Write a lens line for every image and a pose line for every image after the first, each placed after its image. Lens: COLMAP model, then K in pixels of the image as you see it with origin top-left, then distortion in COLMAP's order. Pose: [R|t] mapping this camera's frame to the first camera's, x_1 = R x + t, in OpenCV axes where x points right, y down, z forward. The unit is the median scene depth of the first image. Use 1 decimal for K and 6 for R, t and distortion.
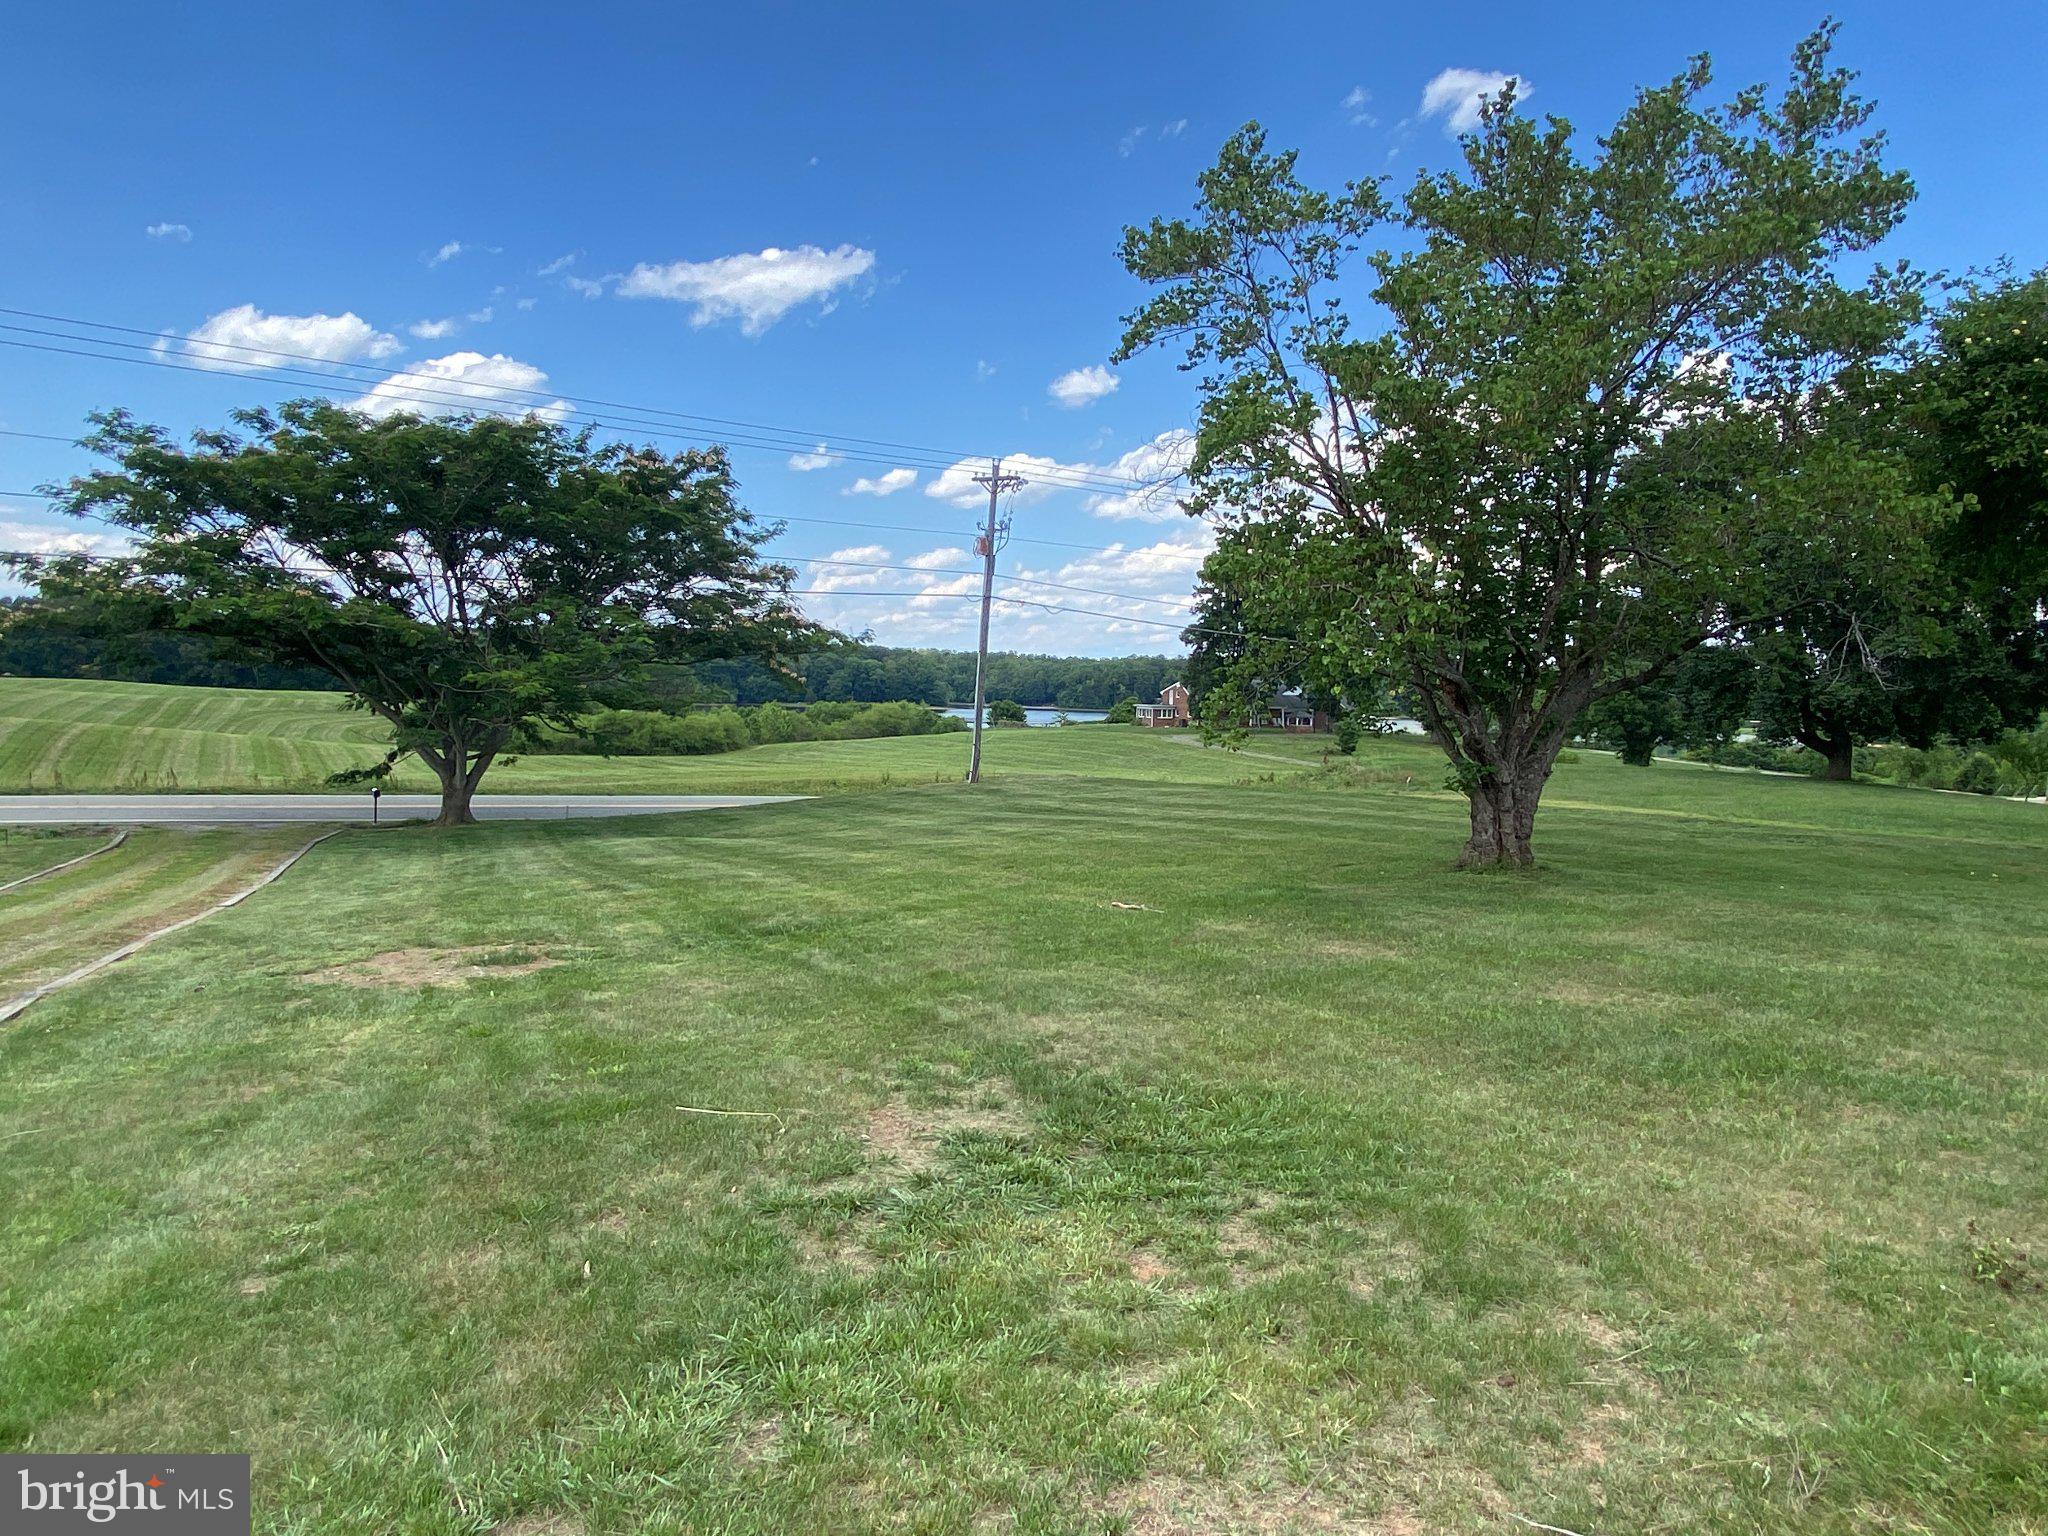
lens RADIAL K [[1180.5, 0, 1024.0], [0, 1180.5, 768.0], [0, 0, 1]] dist [0.001761, -0.016192]
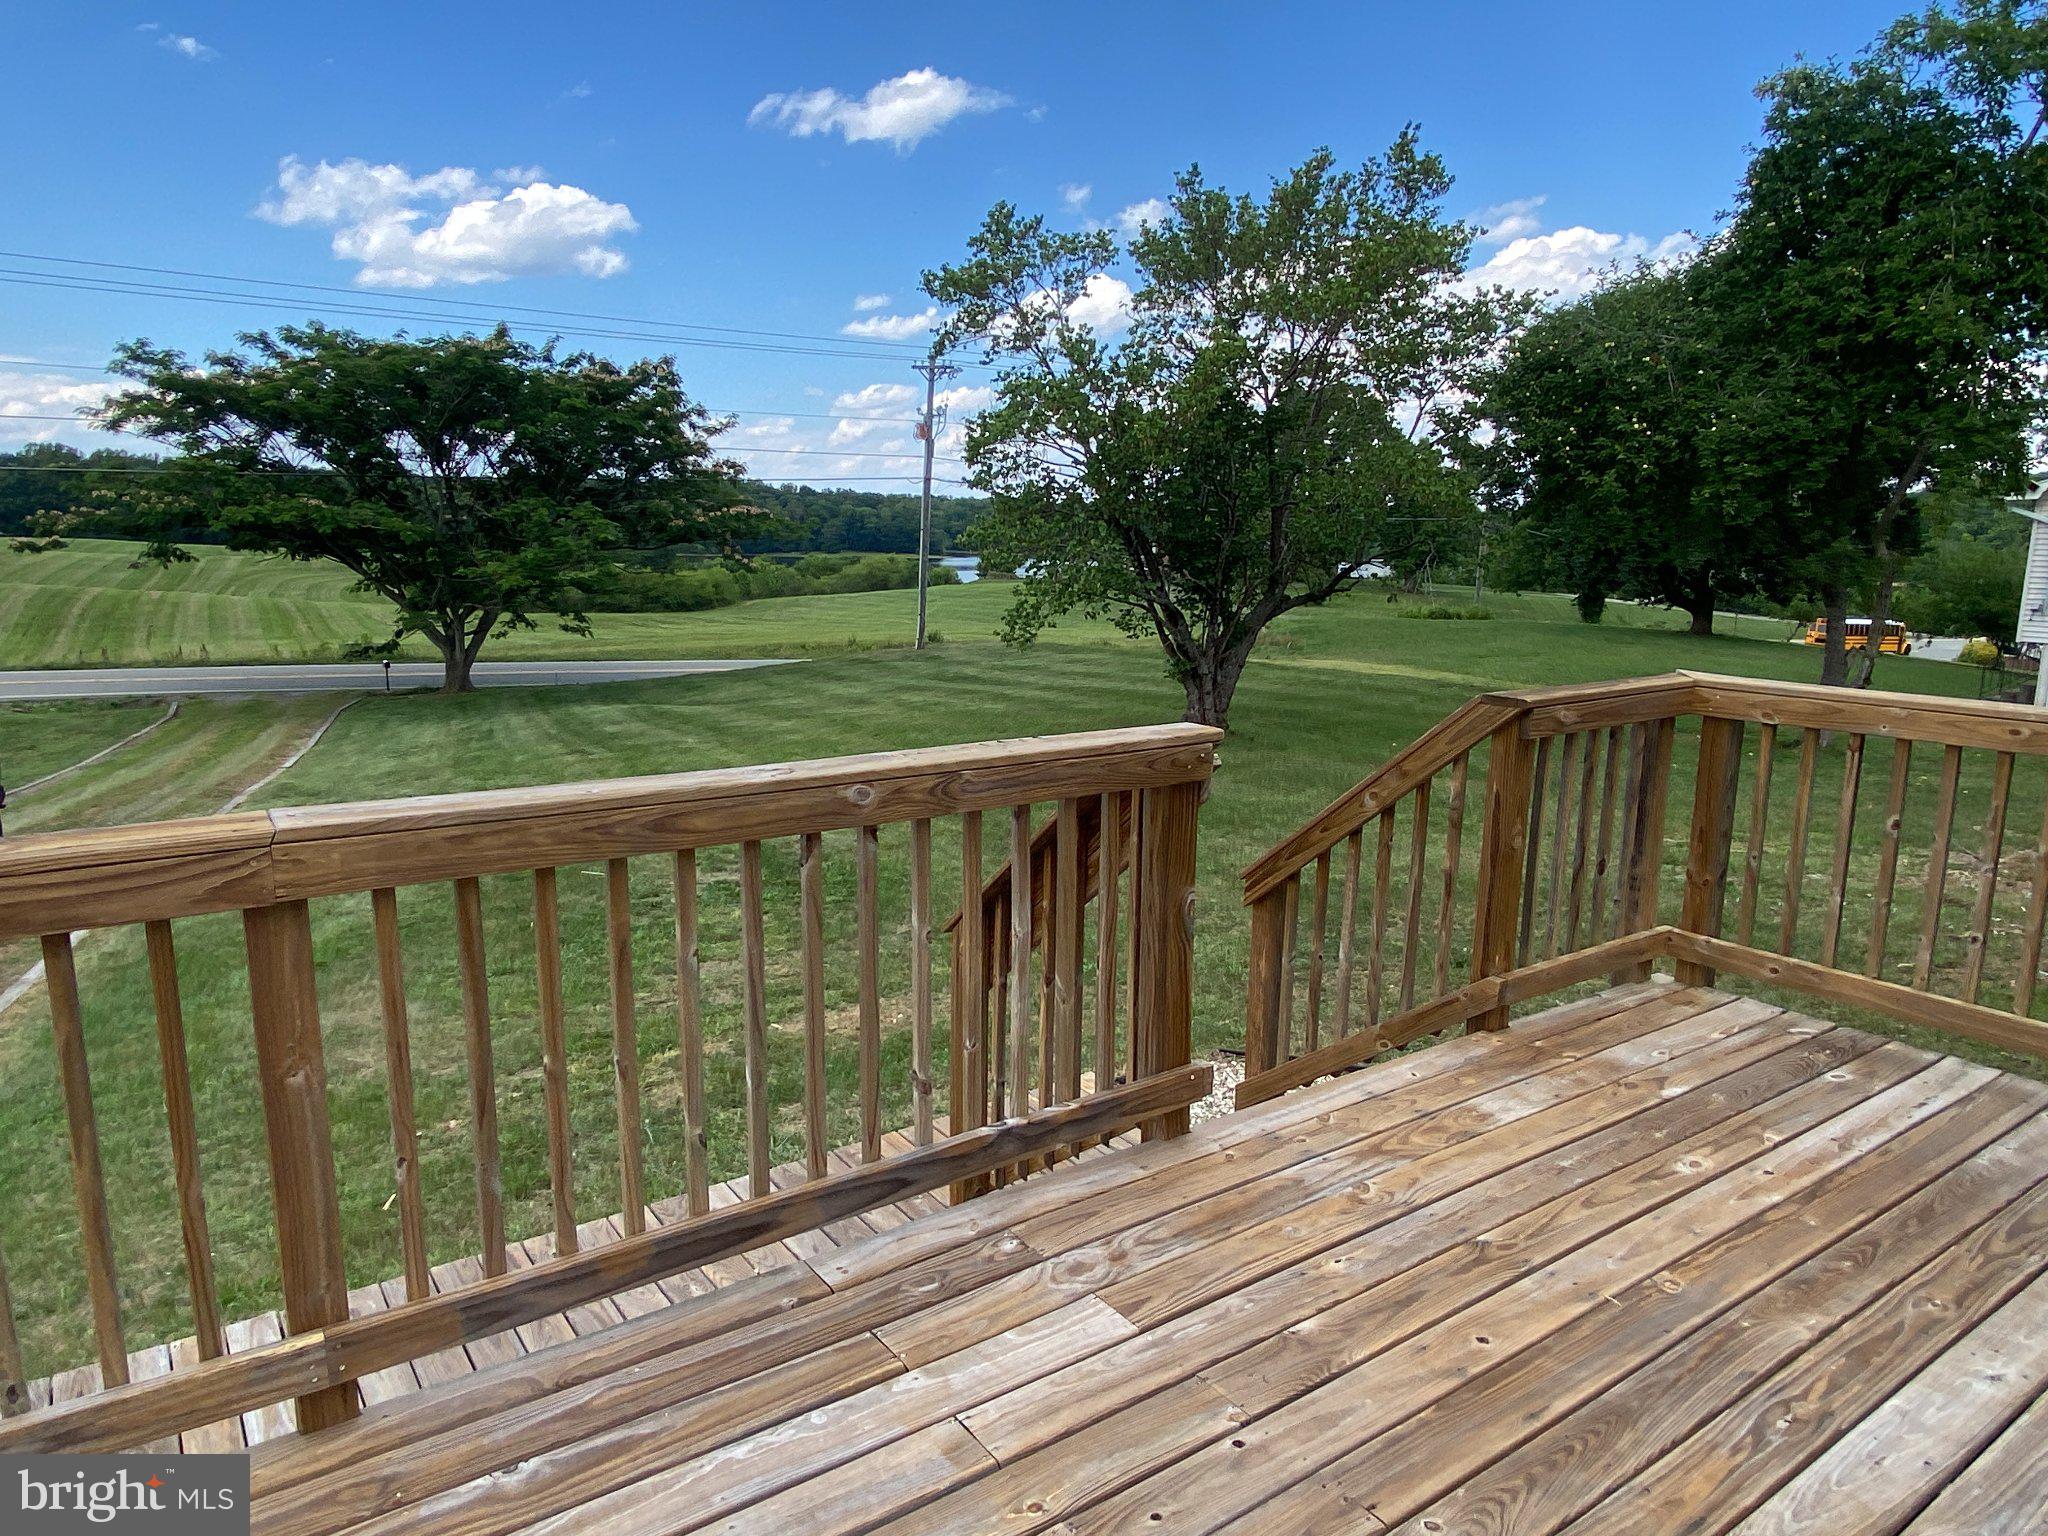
lens RADIAL K [[1243.6, 0, 1024.0], [0, 1243.6, 768.0], [0, 0, 1]] dist [0.007662, -0.000602]
pose [[0.999755, -0.005312, -0.021467, 0.102422], [0.008002, 0.991835, 0.127275, -0.031799], [0.020616, -0.127415, 0.991635, -0.218064]]
